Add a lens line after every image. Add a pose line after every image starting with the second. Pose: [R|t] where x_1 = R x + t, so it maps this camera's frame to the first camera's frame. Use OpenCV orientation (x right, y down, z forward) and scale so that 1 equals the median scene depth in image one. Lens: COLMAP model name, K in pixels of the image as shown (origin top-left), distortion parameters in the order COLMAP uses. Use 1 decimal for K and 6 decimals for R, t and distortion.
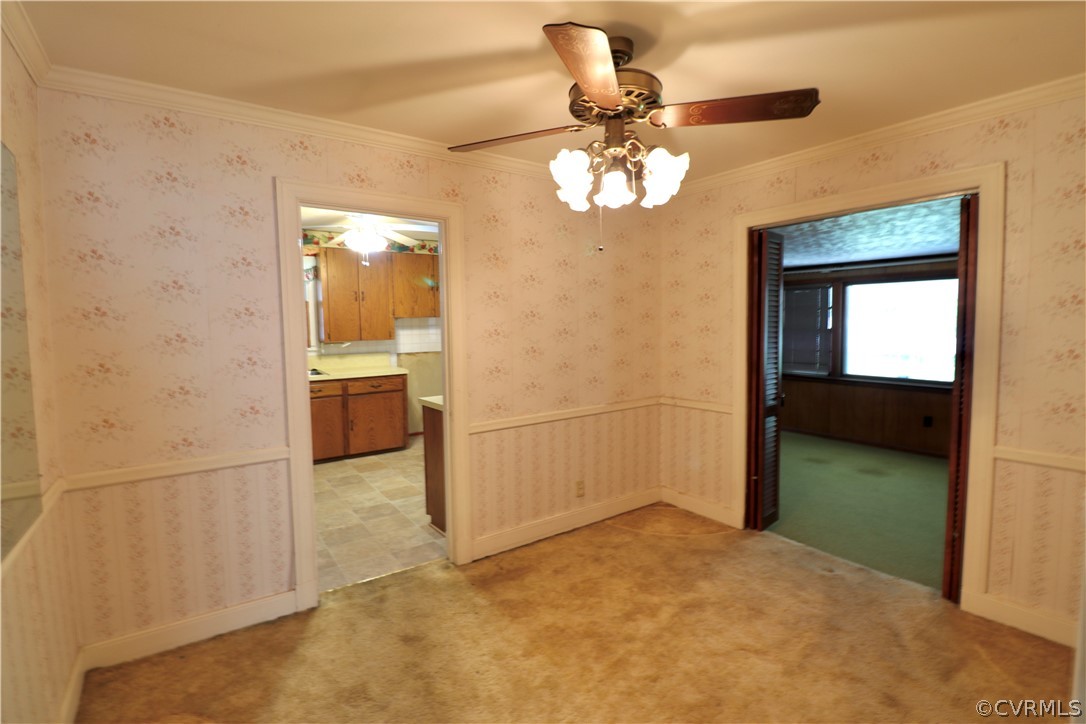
lens RADIAL K [[503.0, 0, 539.0], [0, 503.0, 355.2], [0, 0, 1]] dist [-0.002239, -0.011295]
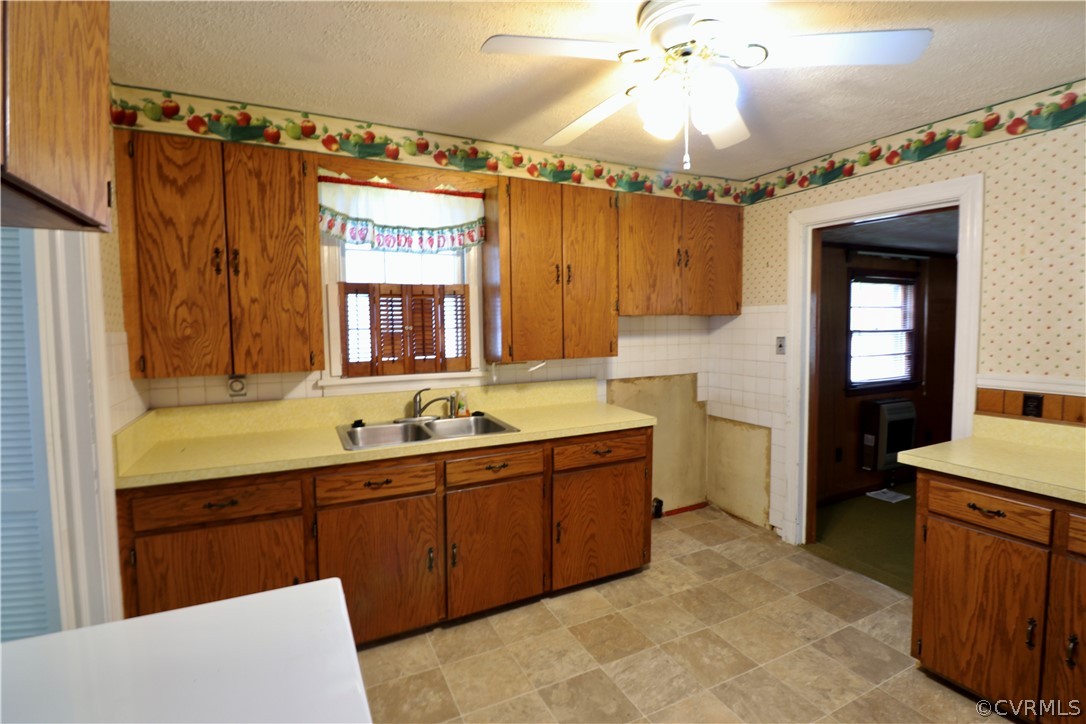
lens RADIAL K [[503.0, 0, 539.0], [0, 503.0, 355.2], [0, 0, 1]] dist [-0.002239, -0.011295]
pose [[0.988529, 0.013456, -0.150430, -0.307386], [-0.013919, 0.999901, -0.002024, -0.032204], [0.150388, 0.004095, 0.988619, 0.488918]]
